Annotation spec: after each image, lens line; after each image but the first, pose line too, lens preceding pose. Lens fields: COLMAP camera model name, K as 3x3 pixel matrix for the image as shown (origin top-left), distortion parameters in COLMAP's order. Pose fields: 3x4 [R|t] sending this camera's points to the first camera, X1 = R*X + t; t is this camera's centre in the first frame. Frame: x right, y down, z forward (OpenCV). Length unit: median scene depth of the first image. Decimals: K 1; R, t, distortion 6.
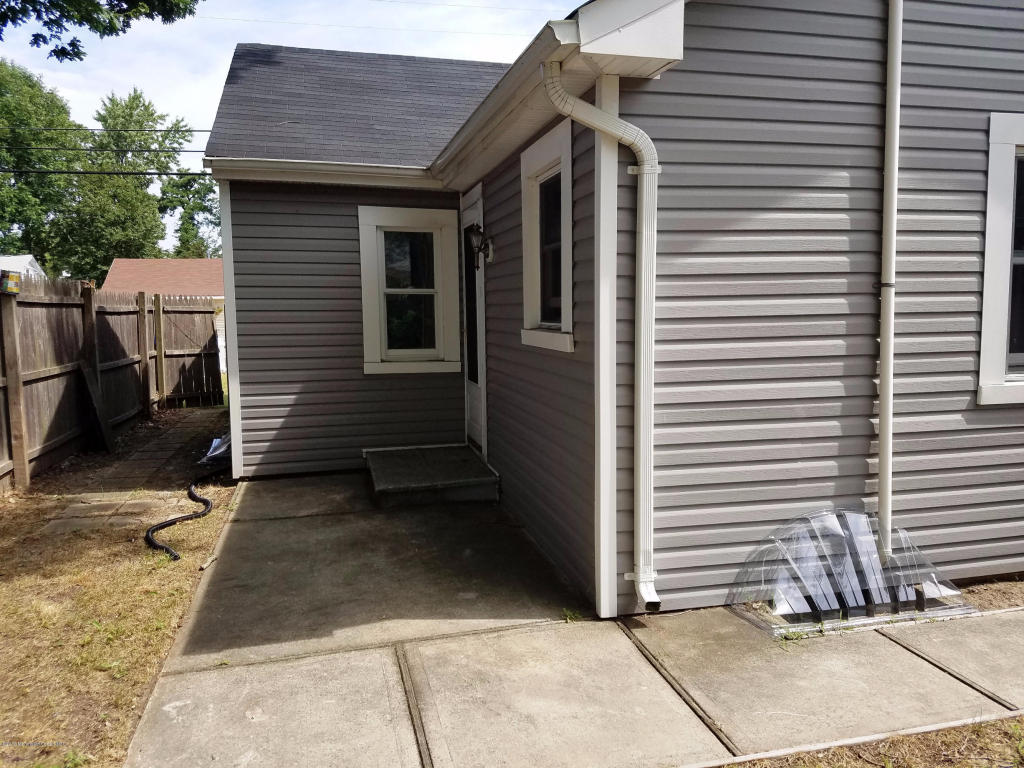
lens RADIAL K [[773.6, 0, 516.5], [0, 773.6, 380.5], [0, 0, 1]] dist [0.010150, -0.060645]
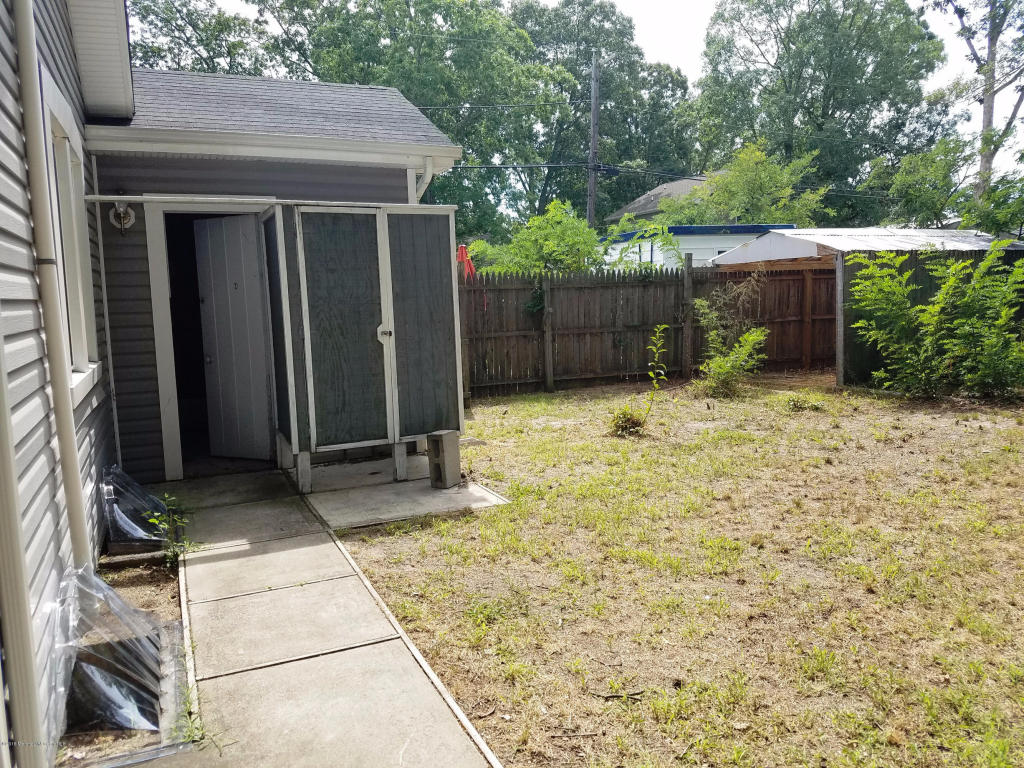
lens RADIAL K [[773.6, 0, 516.5], [0, 773.6, 380.5], [0, 0, 1]] dist [0.010150, -0.060645]
pose [[-0.184076, -0.086687, 0.979082, -0.342169], [0.126174, 0.985778, 0.111002, -0.036263], [-0.974780, 0.143968, -0.170521, 0.700416]]
